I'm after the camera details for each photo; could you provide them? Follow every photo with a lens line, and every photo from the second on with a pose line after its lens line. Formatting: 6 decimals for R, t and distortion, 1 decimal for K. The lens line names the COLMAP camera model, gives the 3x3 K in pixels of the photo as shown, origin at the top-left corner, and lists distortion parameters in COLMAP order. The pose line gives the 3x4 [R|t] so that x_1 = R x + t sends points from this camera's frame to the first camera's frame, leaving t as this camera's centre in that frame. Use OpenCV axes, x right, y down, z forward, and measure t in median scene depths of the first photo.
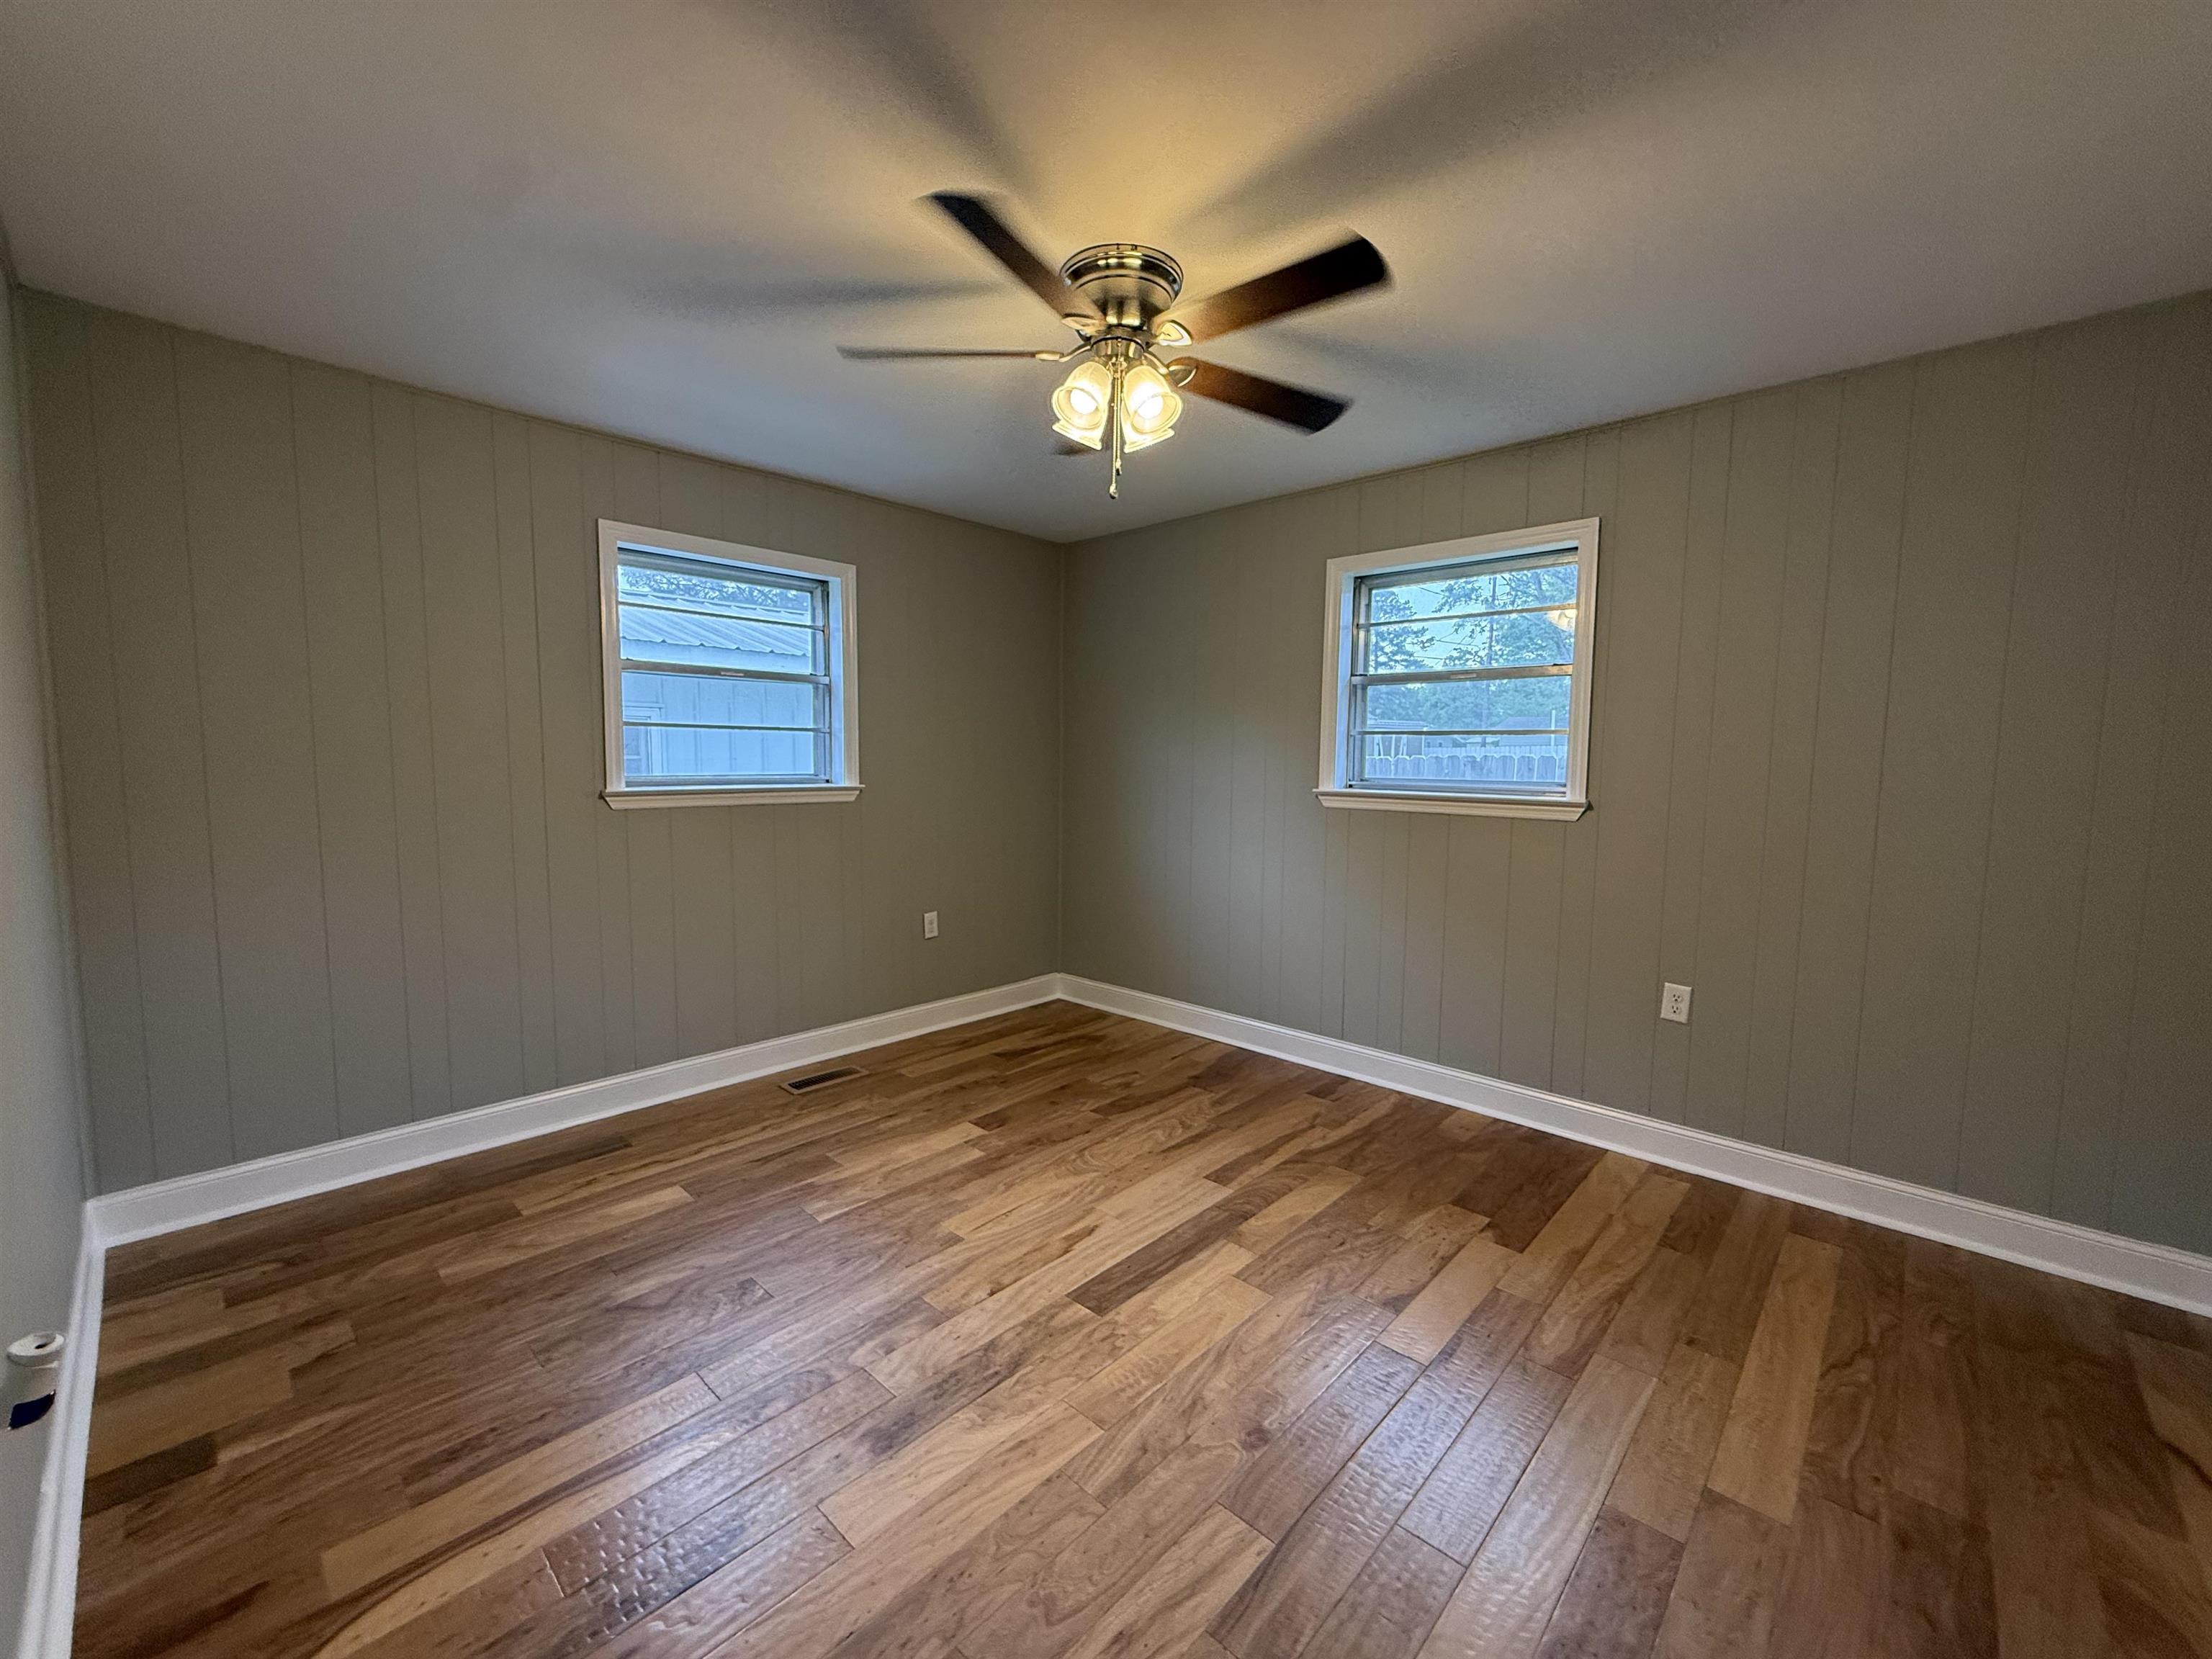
lens RADIAL K [[886.6, 0, 1100.7], [0, 886.6, 827.6], [0, 0, 1]] dist [-0.000313, 0.000273]
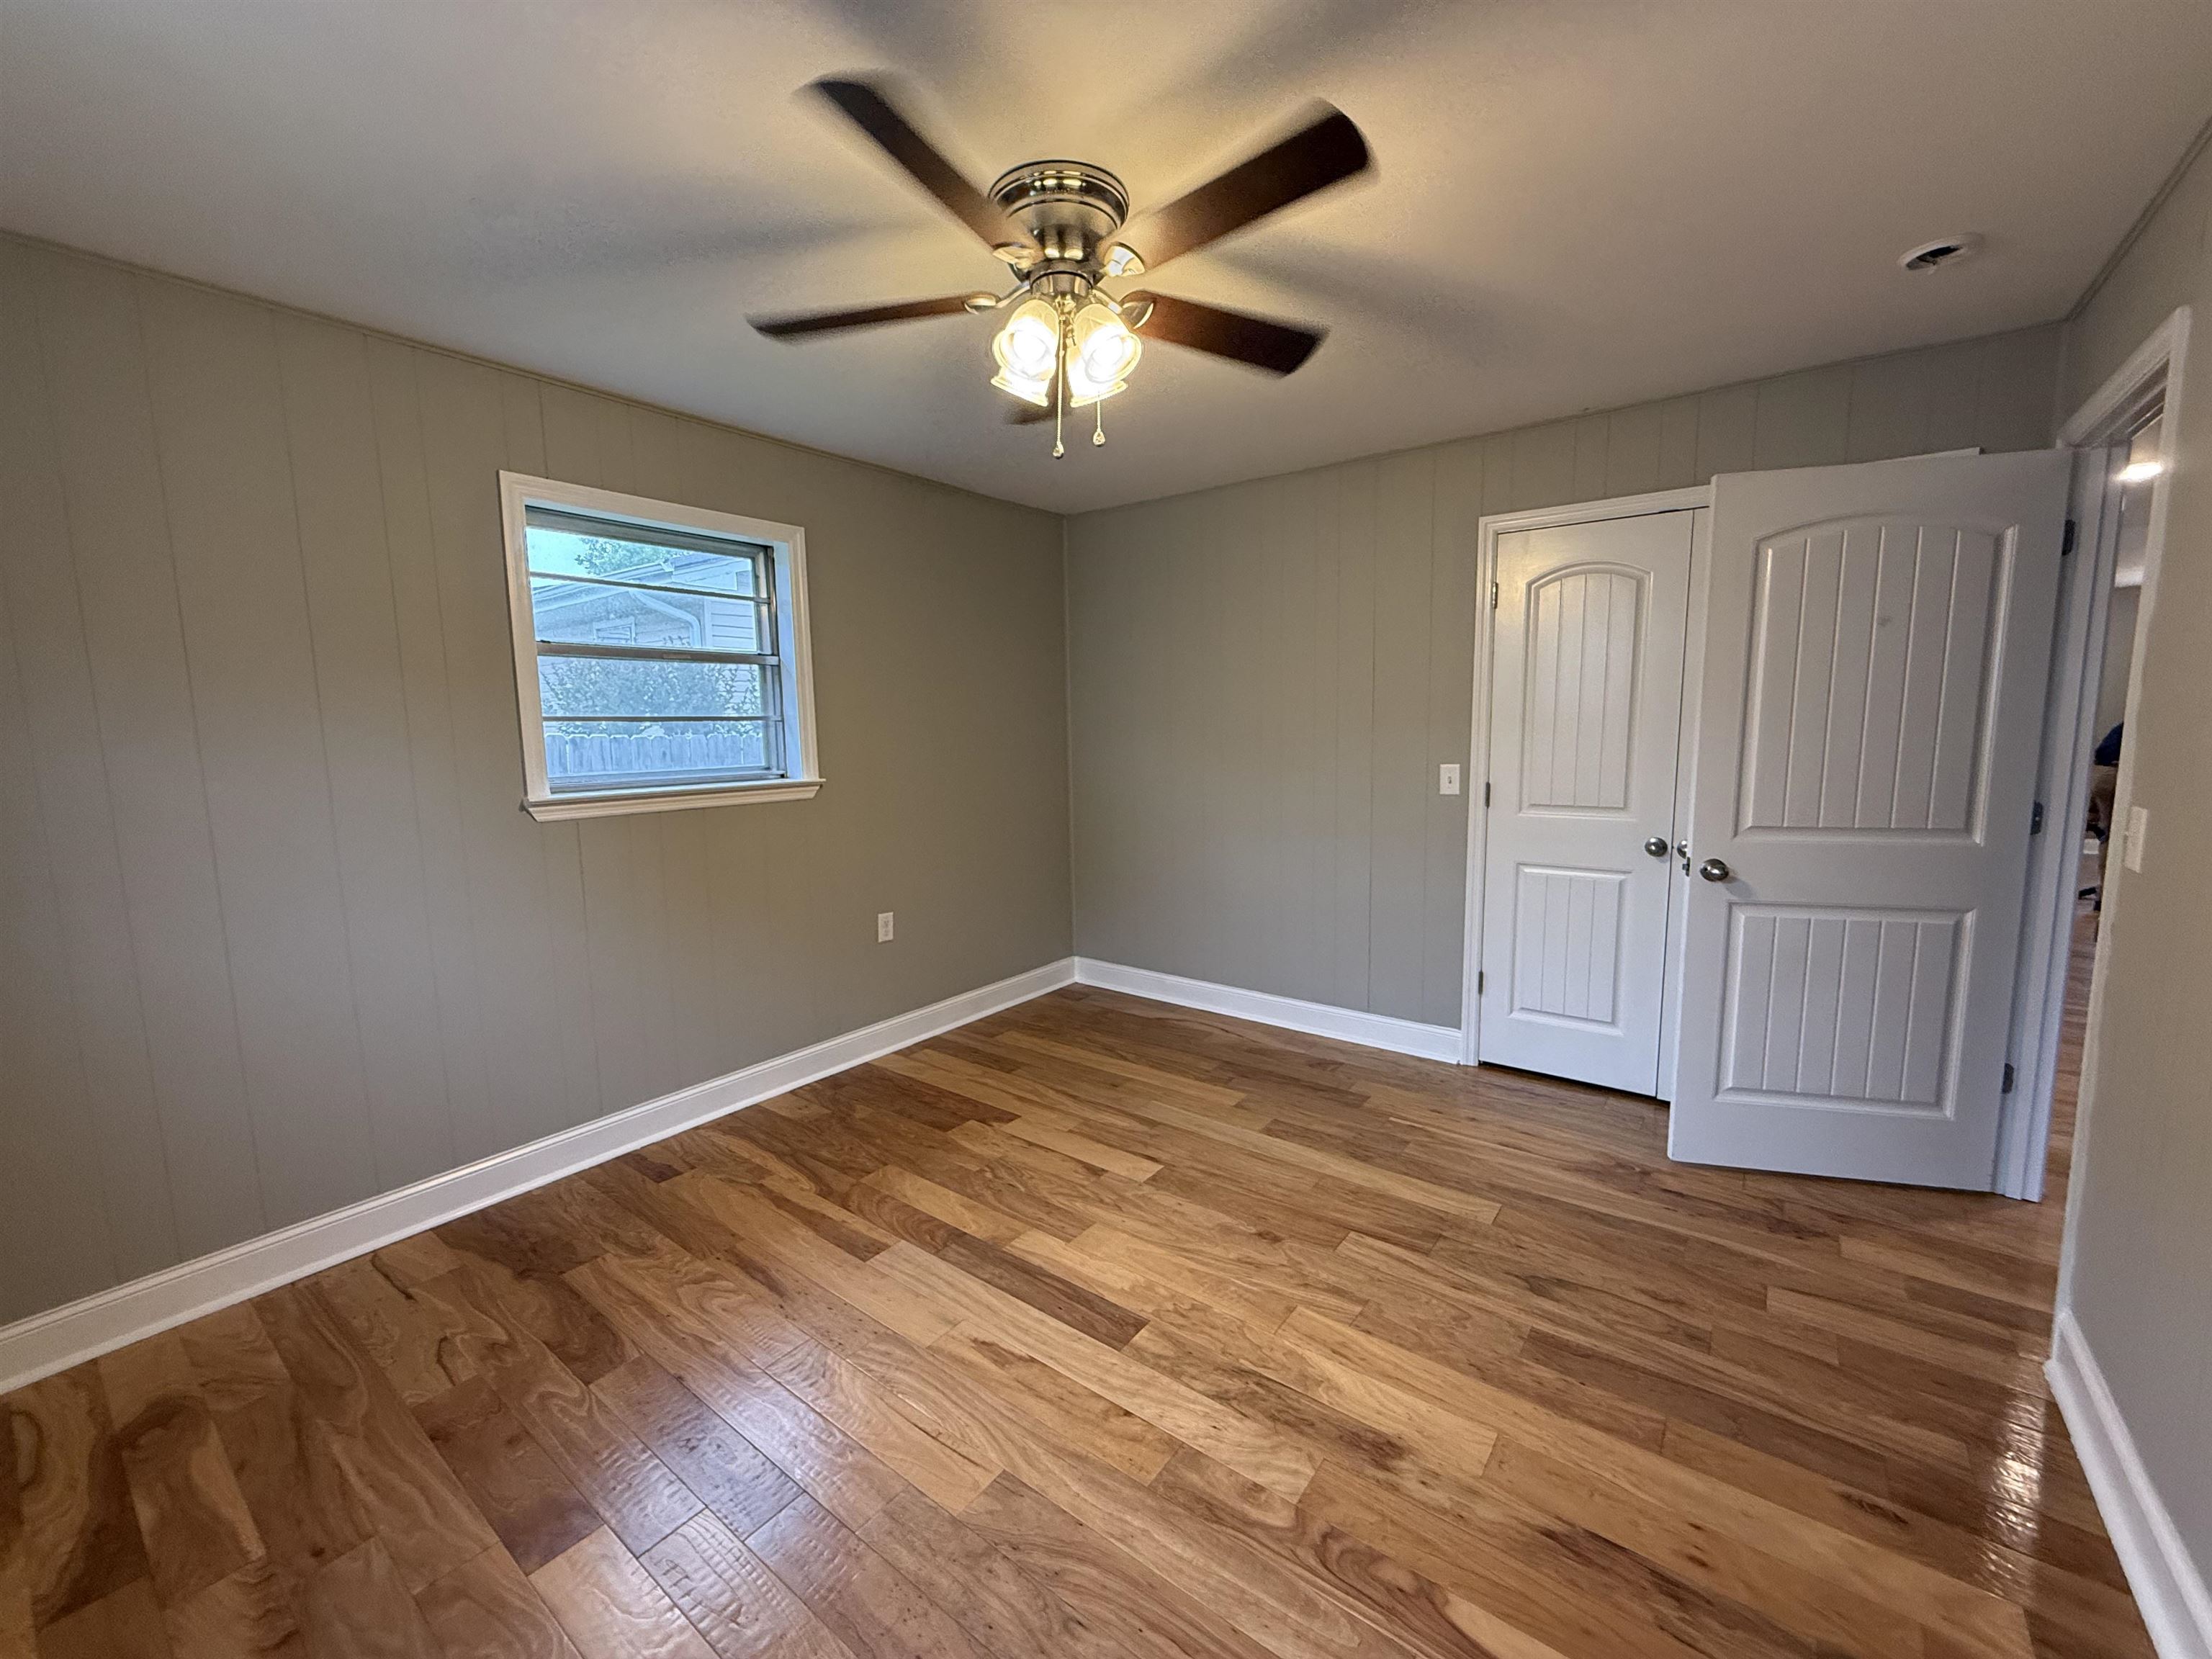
lens RADIAL K [[886.6, 0, 1100.7], [0, 886.6, 827.6], [0, 0, 1]] dist [-0.000313, 0.000273]
pose [[-0.101562, -0.126347, 0.986773, -0.759950], [0.096632, 0.985959, 0.136188, -0.110123], [-0.990125, 0.109185, -0.087927, 0.914665]]
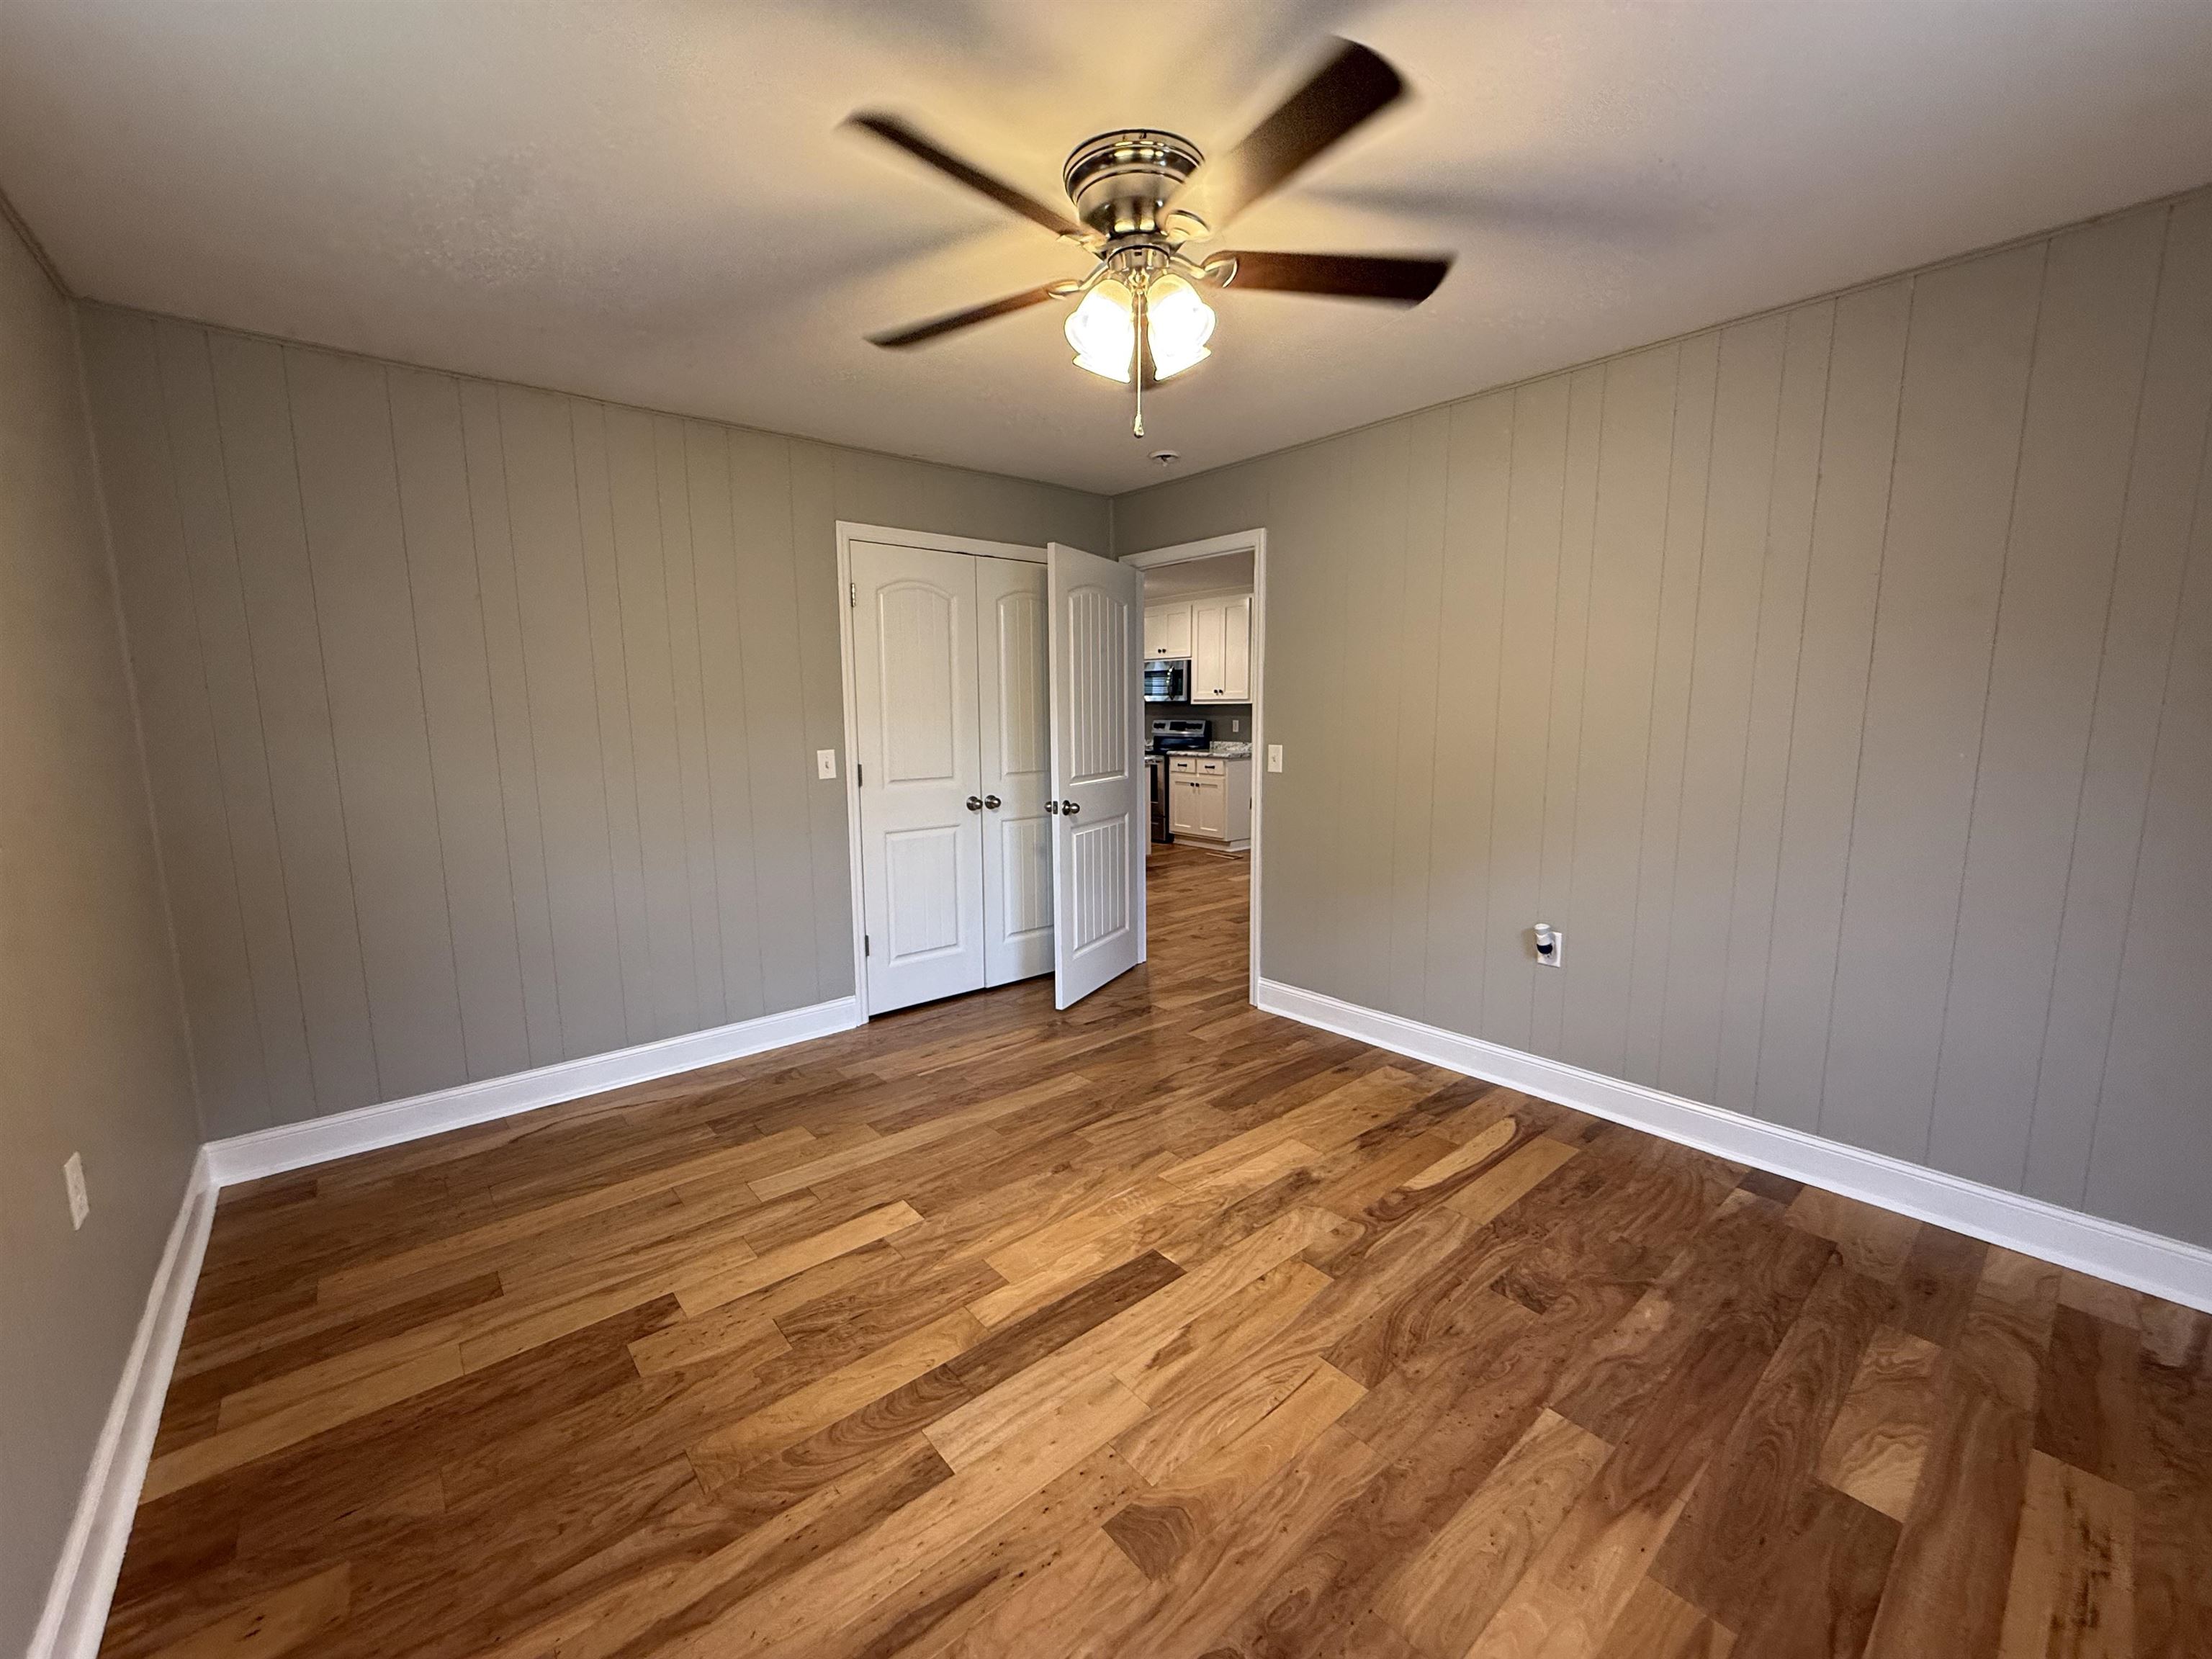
lens RADIAL K [[886.6, 0, 1100.7], [0, 886.6, 827.6], [0, 0, 1]] dist [-0.000313, 0.000273]
pose [[-0.993521, -0.015543, 0.112582, -0.041685], [0.009359, 0.976051, 0.217338, -0.155617], [-0.113264, 0.216984, -0.969582, 1.641767]]
